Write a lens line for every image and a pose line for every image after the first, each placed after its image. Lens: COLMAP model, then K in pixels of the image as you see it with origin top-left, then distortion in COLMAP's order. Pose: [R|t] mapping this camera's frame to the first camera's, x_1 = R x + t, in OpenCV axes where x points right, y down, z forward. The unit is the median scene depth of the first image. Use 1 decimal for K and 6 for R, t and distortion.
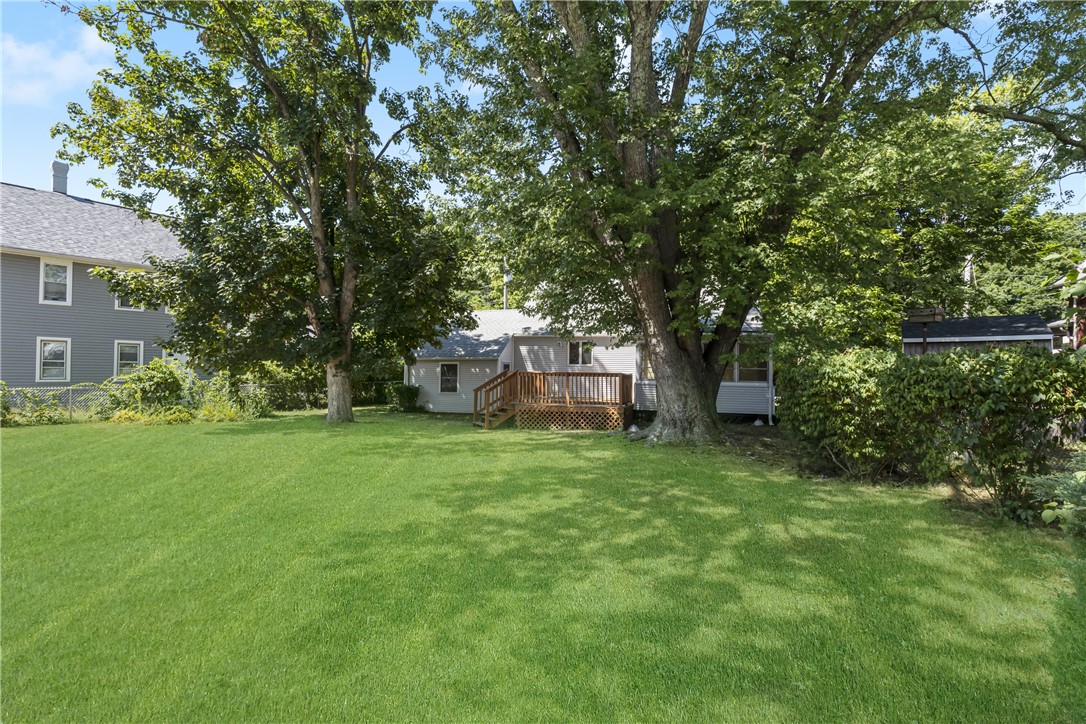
lens RADIAL K [[514.5, 0, 543.7], [0, 514.5, 361.1], [0, 0, 1]] dist [0.005034, -0.002369]
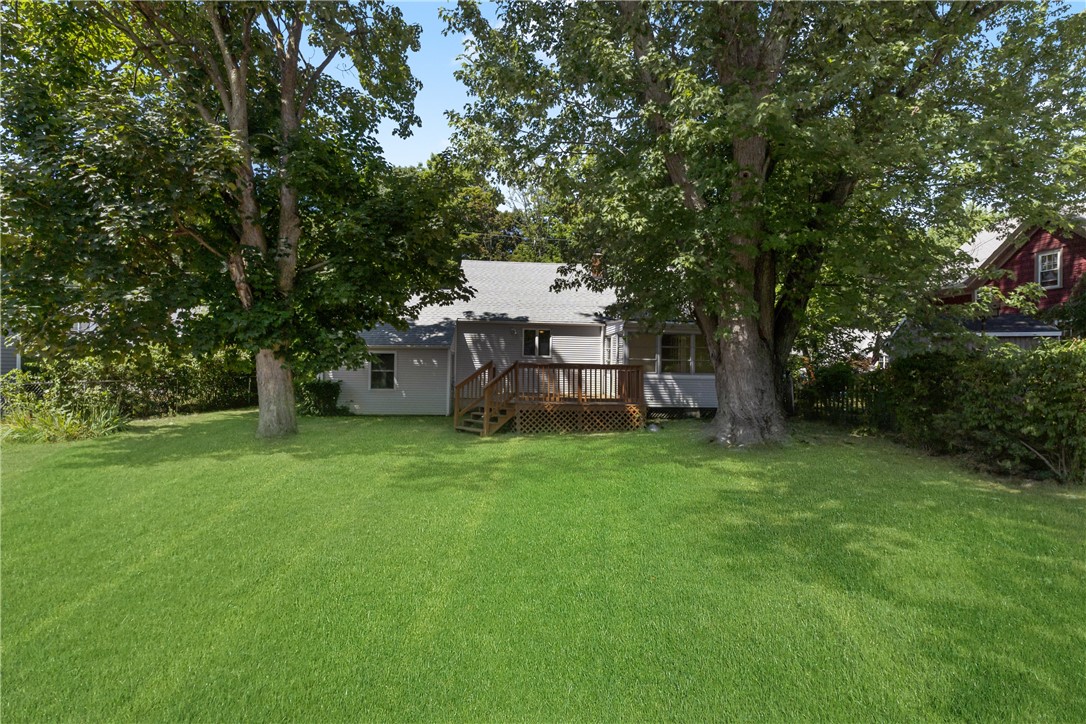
lens RADIAL K [[514.5, 0, 547.9], [0, 514.5, 361.1], [0, 0, 1]] dist [0.005034, -0.002369]
pose [[0.941360, 0.006952, 0.337331, -0.279965], [-0.011445, 0.999870, 0.011333, 0.007618], [-0.337209, -0.014530, 0.941318, 0.221996]]
